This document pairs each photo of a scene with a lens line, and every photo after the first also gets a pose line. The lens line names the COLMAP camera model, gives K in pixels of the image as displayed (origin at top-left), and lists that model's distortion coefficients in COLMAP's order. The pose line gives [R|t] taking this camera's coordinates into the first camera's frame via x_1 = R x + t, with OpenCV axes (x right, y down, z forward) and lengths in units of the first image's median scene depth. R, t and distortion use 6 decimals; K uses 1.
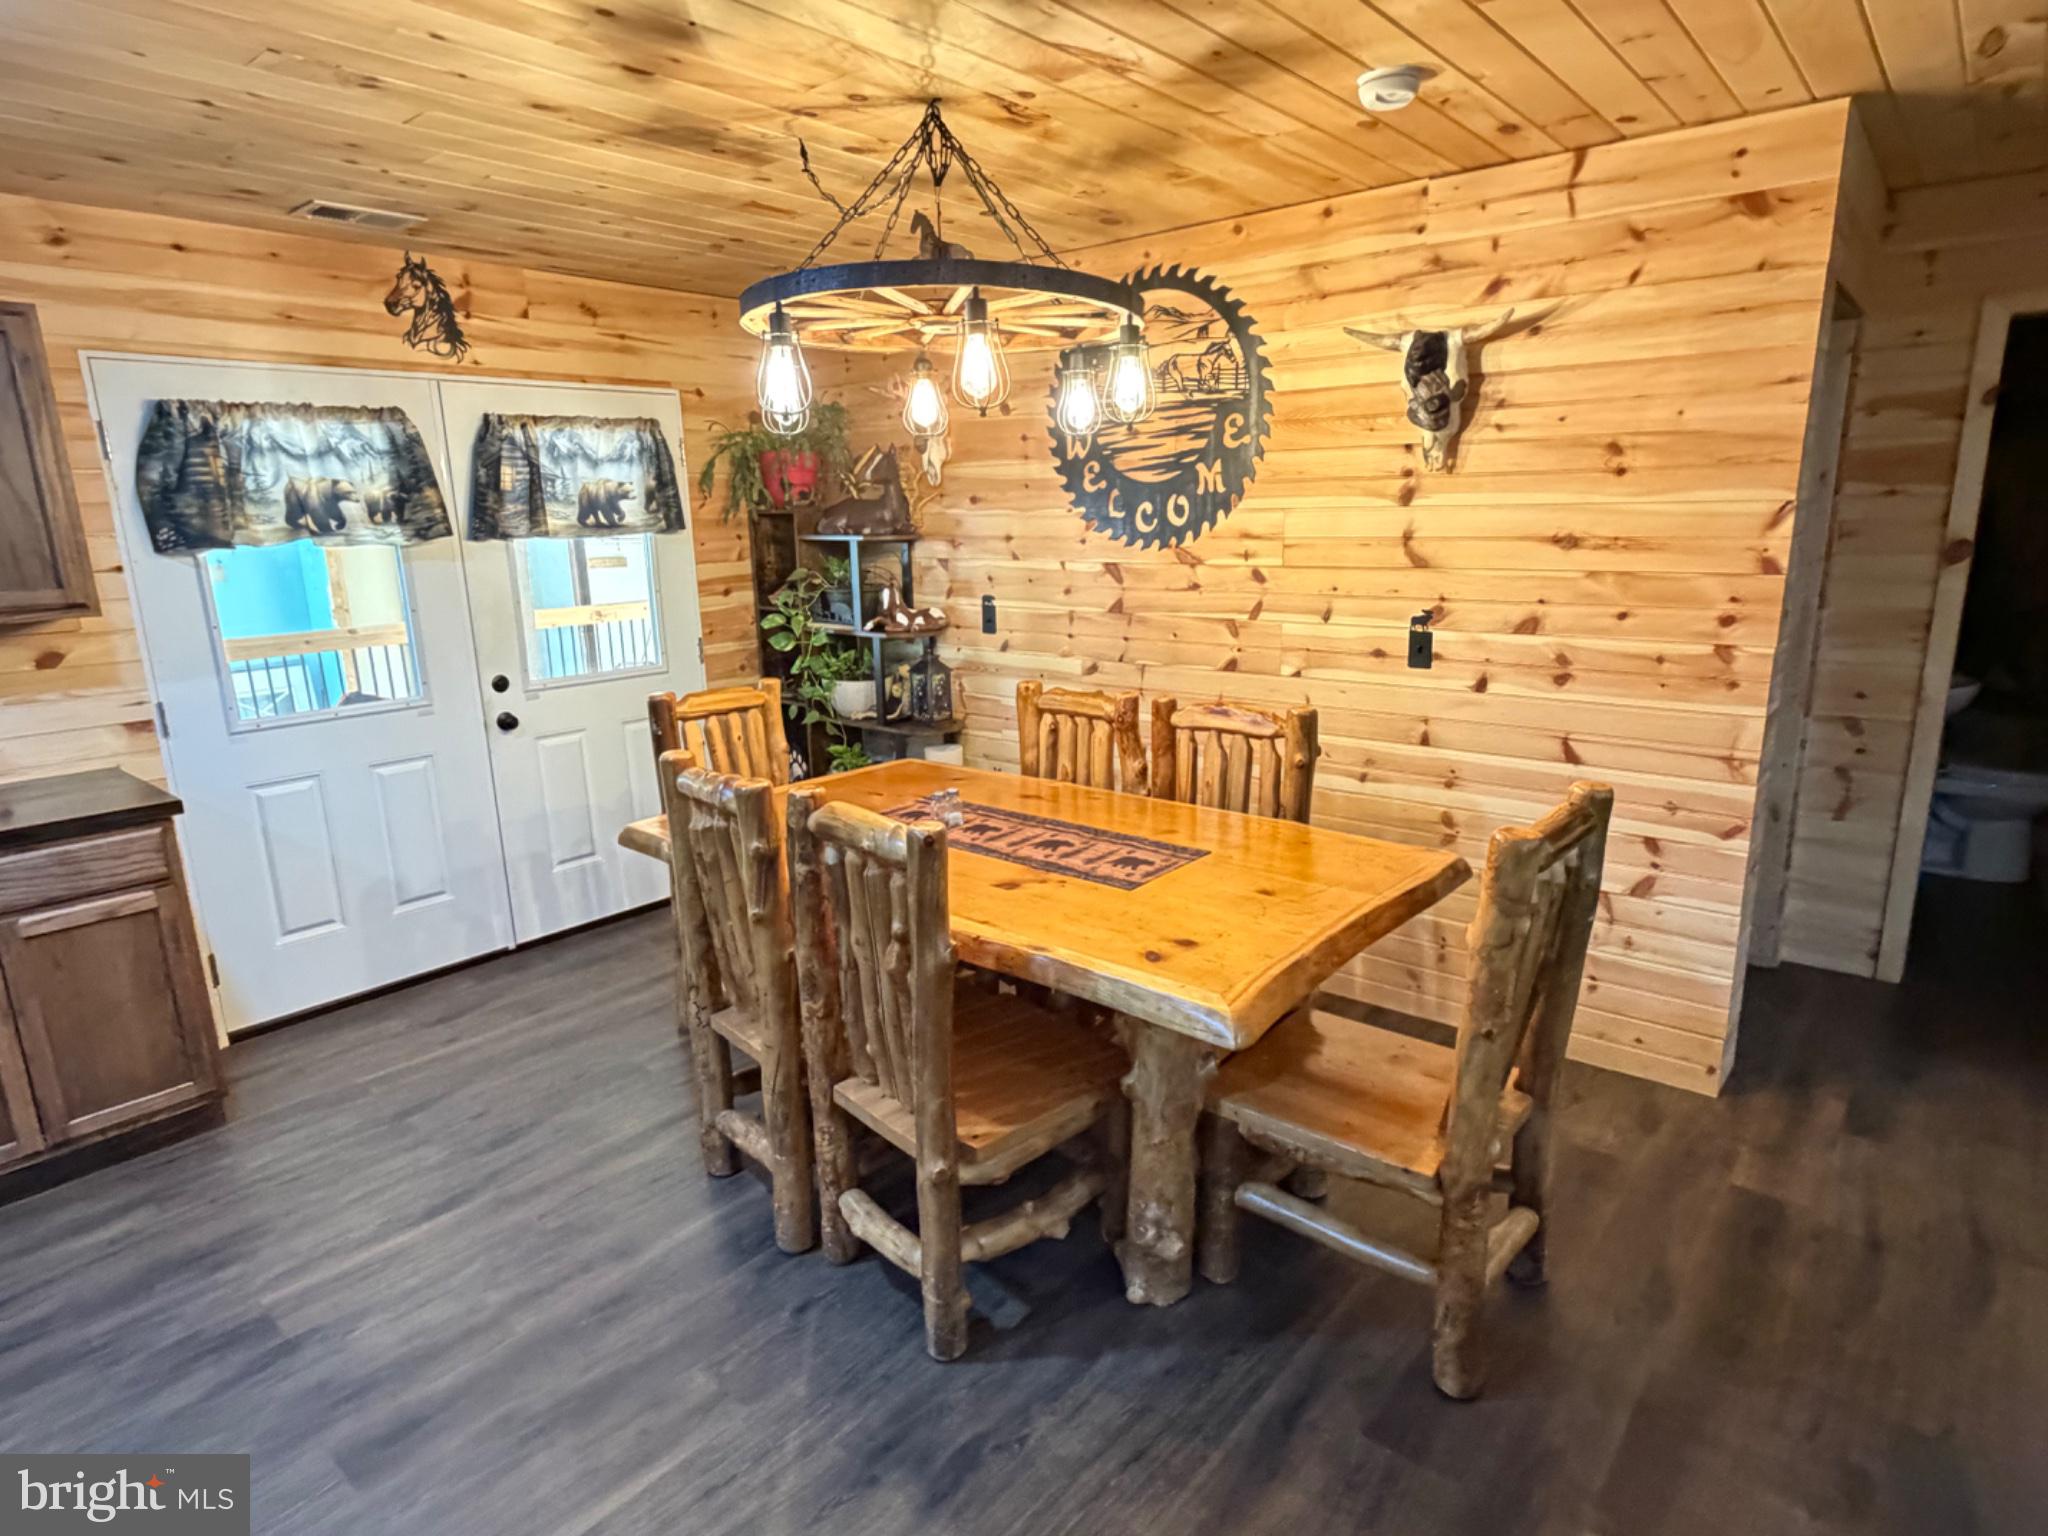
lens RADIAL K [[1127.3, 0, 1028.1], [0, 1127.3, 775.4], [0, 0, 1]] dist [0.001034, 0.000533]
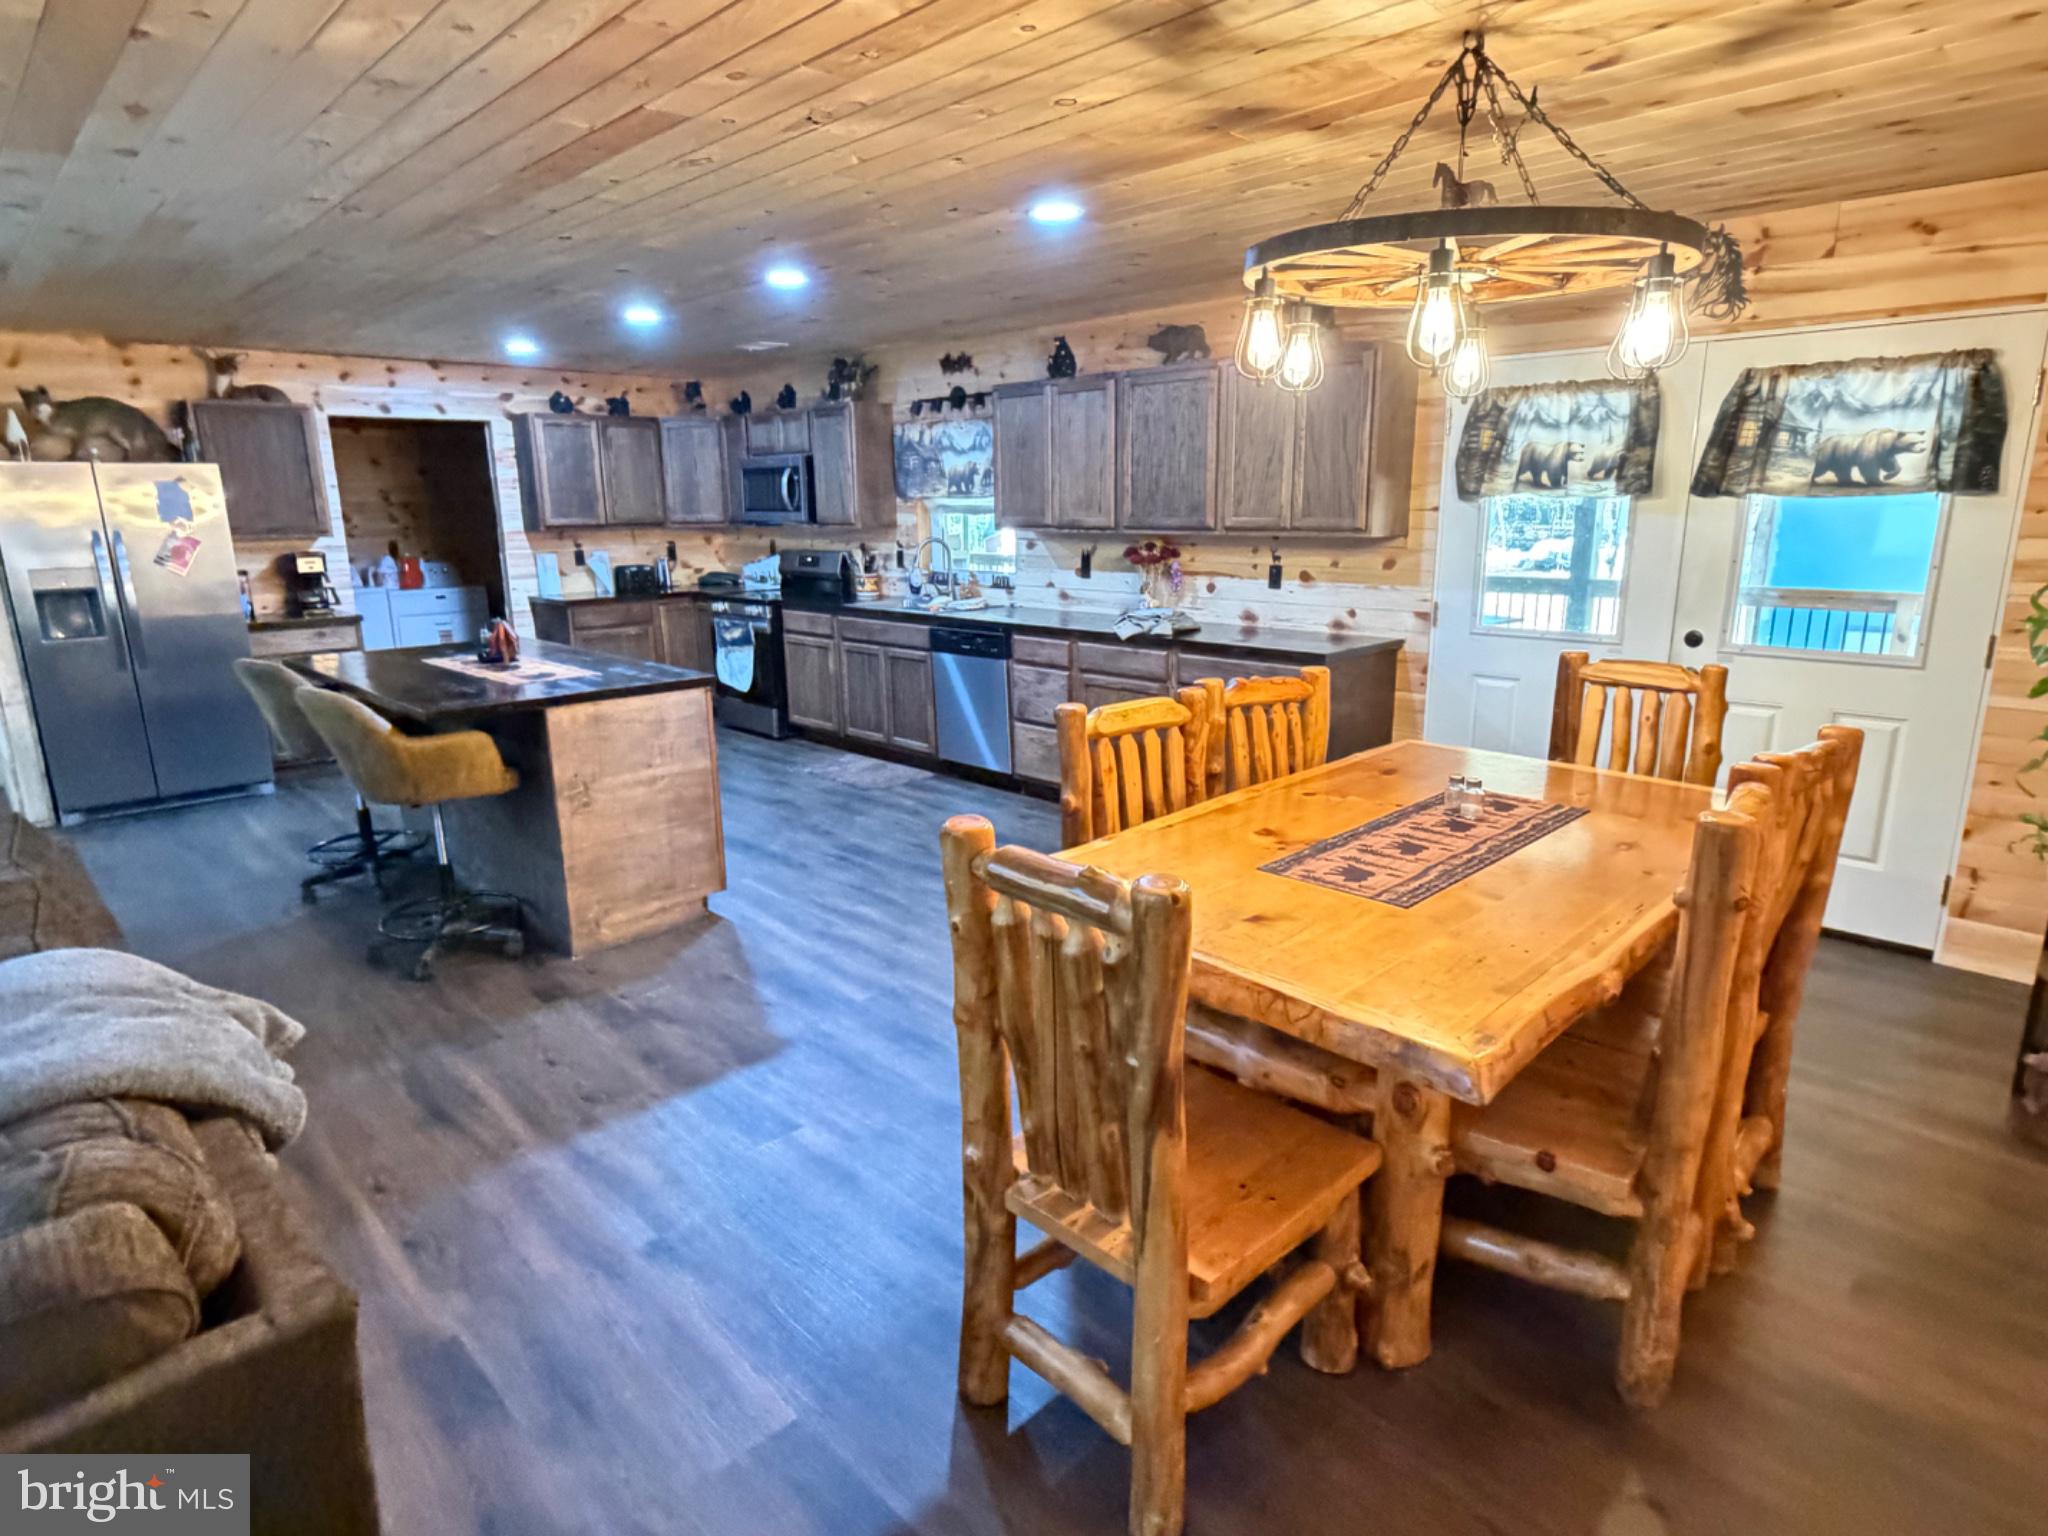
lens RADIAL K [[1127.3, 0, 1029.0], [0, 1127.3, 762.3], [0, 0, 1]] dist [0.001034, 0.000533]
pose [[-0.091866, 0.251862, -0.963393, 0.666219], [-0.220951, 0.938211, 0.266347, -0.129787], [0.970949, 0.237331, -0.030541, 0.535659]]
